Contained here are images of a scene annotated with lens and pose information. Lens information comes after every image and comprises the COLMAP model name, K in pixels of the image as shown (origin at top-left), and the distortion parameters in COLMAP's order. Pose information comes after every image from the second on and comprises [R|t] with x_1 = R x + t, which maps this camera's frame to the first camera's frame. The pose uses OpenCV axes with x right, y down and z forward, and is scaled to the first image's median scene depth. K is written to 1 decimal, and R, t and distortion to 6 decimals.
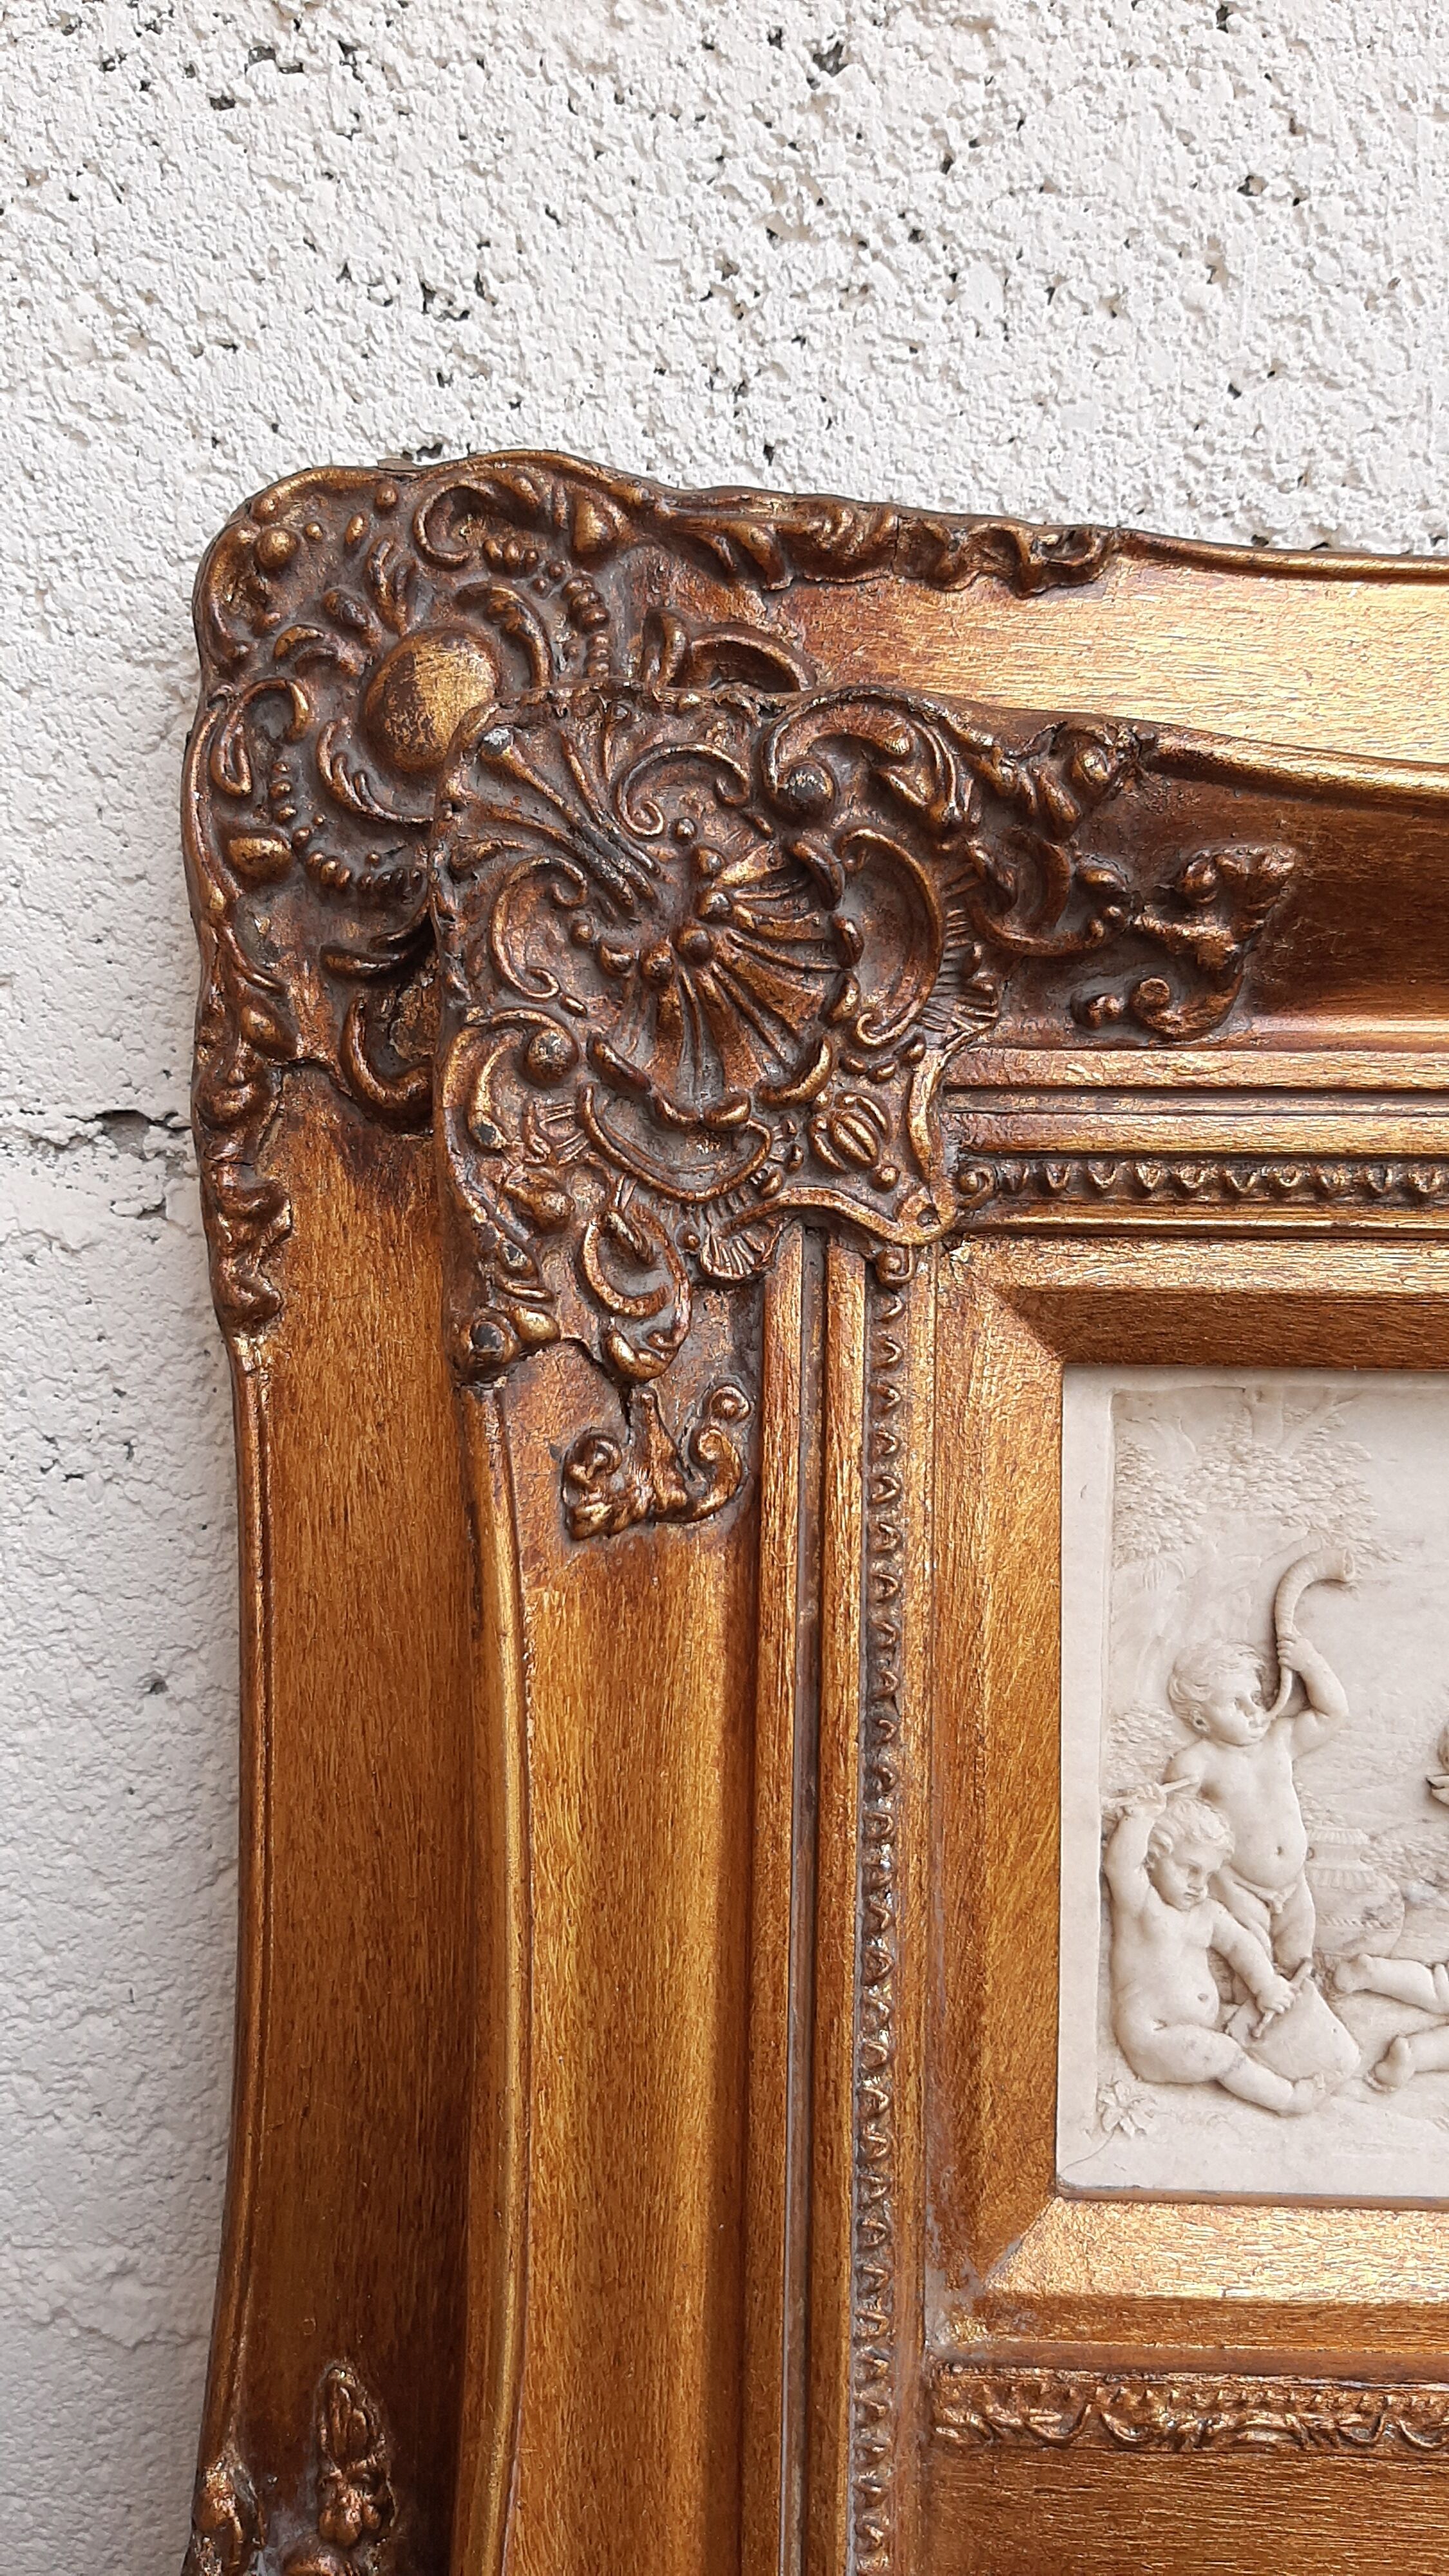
lens RADIAL K [[2099.2, 0, 725.0], [0, 2099.2, 1338.9], [0, 0, 1]] dist [0.003757, -0.004484]
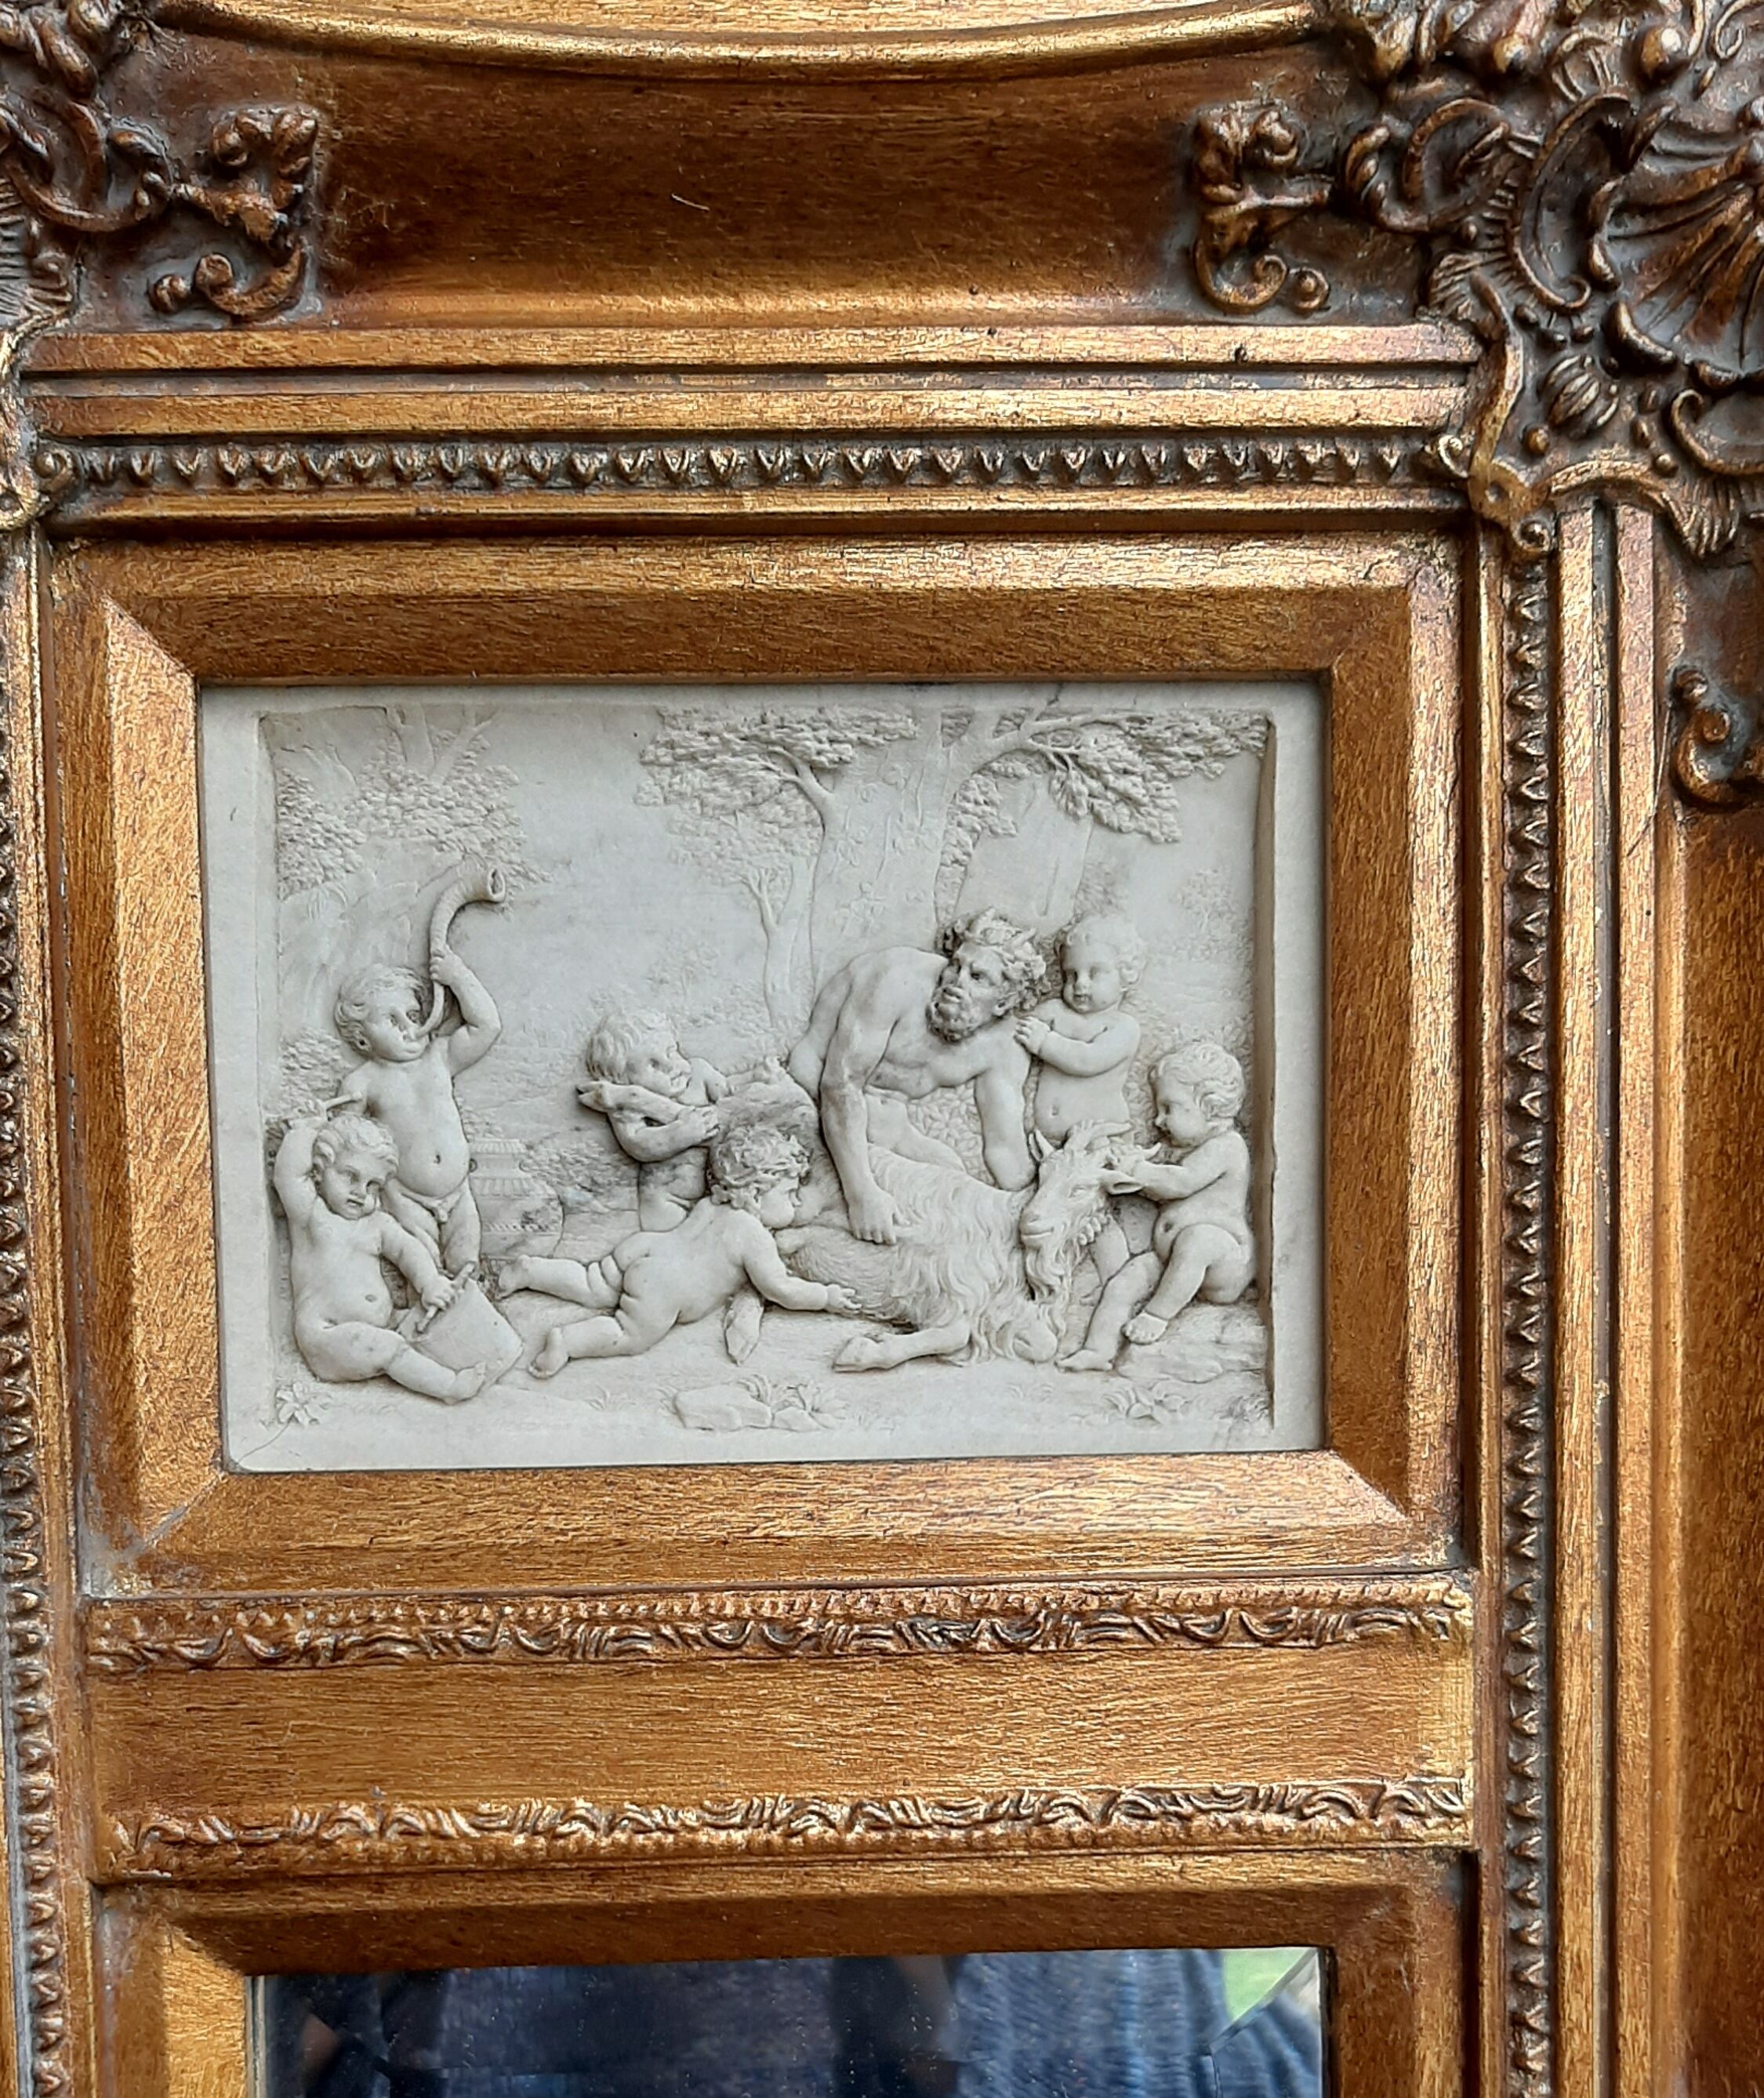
lens RADIAL K [[2480.0, 0, 919.9], [0, 2480.0, 1641.6], [0, 0, 1]] dist [0.011381, -0.078293]
pose [[0.994331, -0.042425, 0.097501, 0.396043], [0.028639, 0.989923, 0.138679, 0.337570], [-0.102402, -0.135101, 0.985526, -0.307934]]
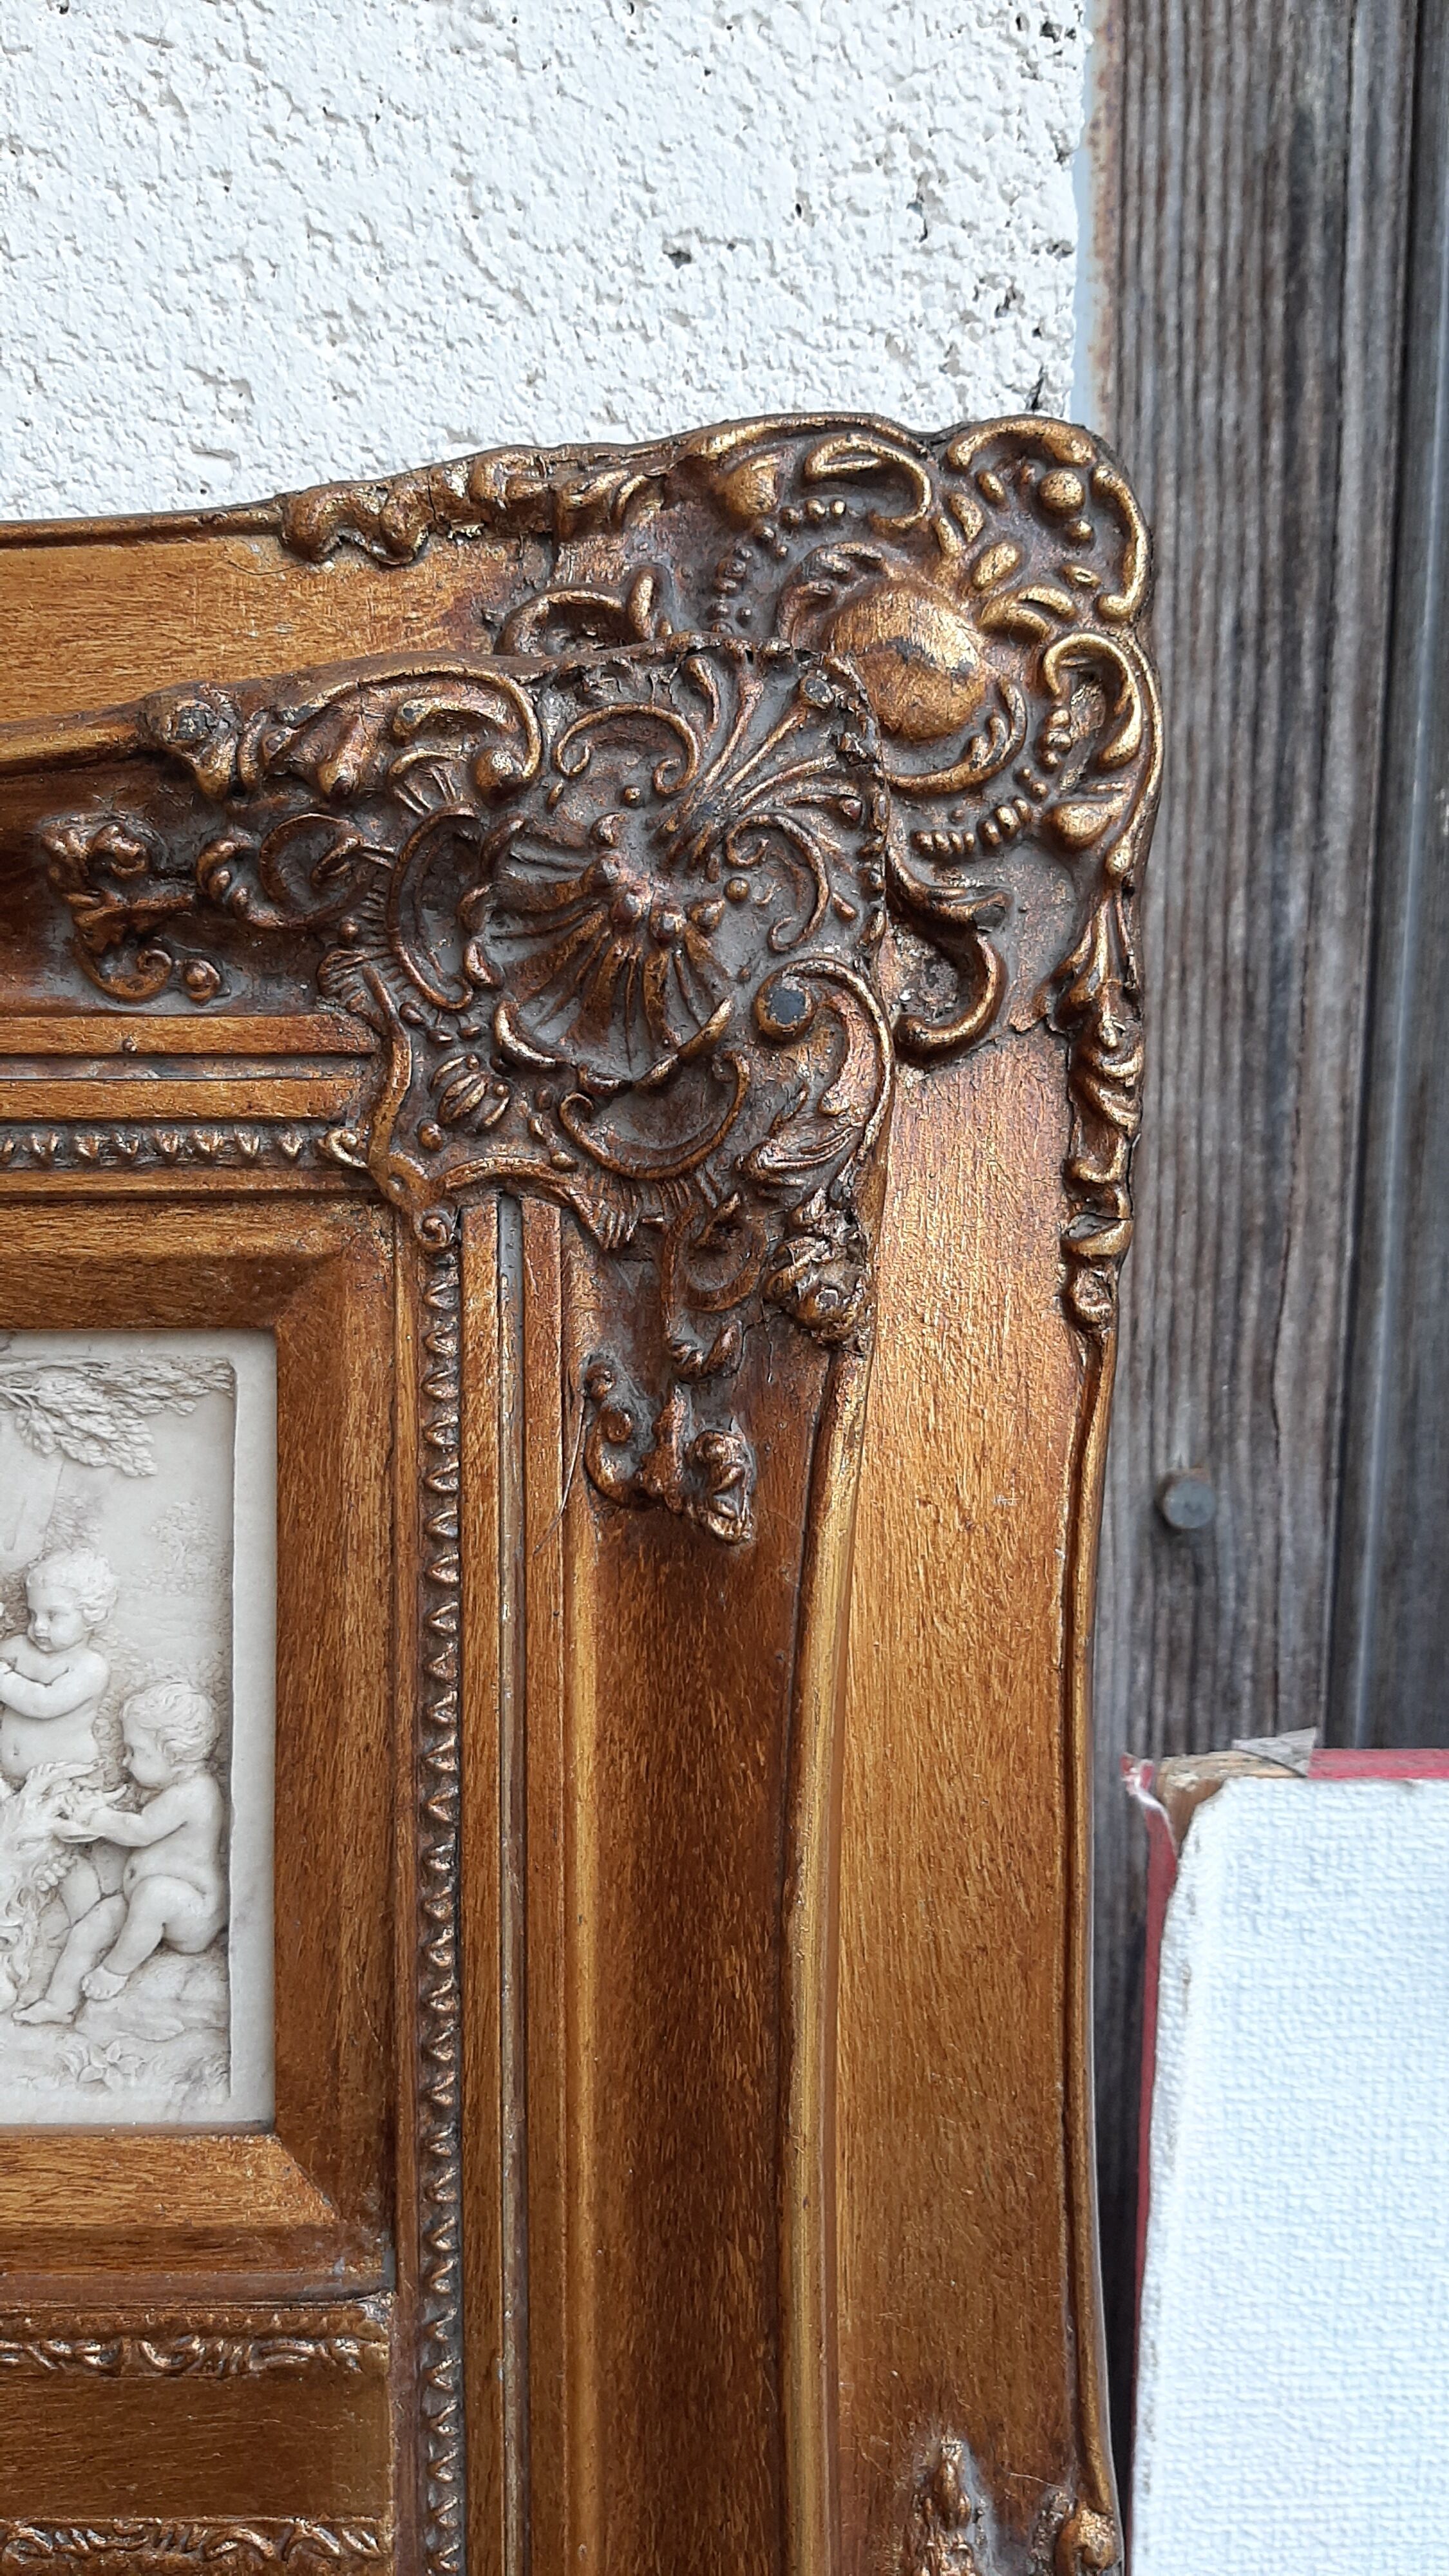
lens RADIAL K [[2068.1, 0, 723.1], [0, 2068.1, 1347.6], [0, 0, 1]] dist [0.107096, -0.232207]
pose [[0.996807, -0.024235, 0.076086, 0.901044], [0.021131, 0.998921, 0.041344, -0.006254], [-0.077006, -0.039604, 0.996244, -0.061109]]
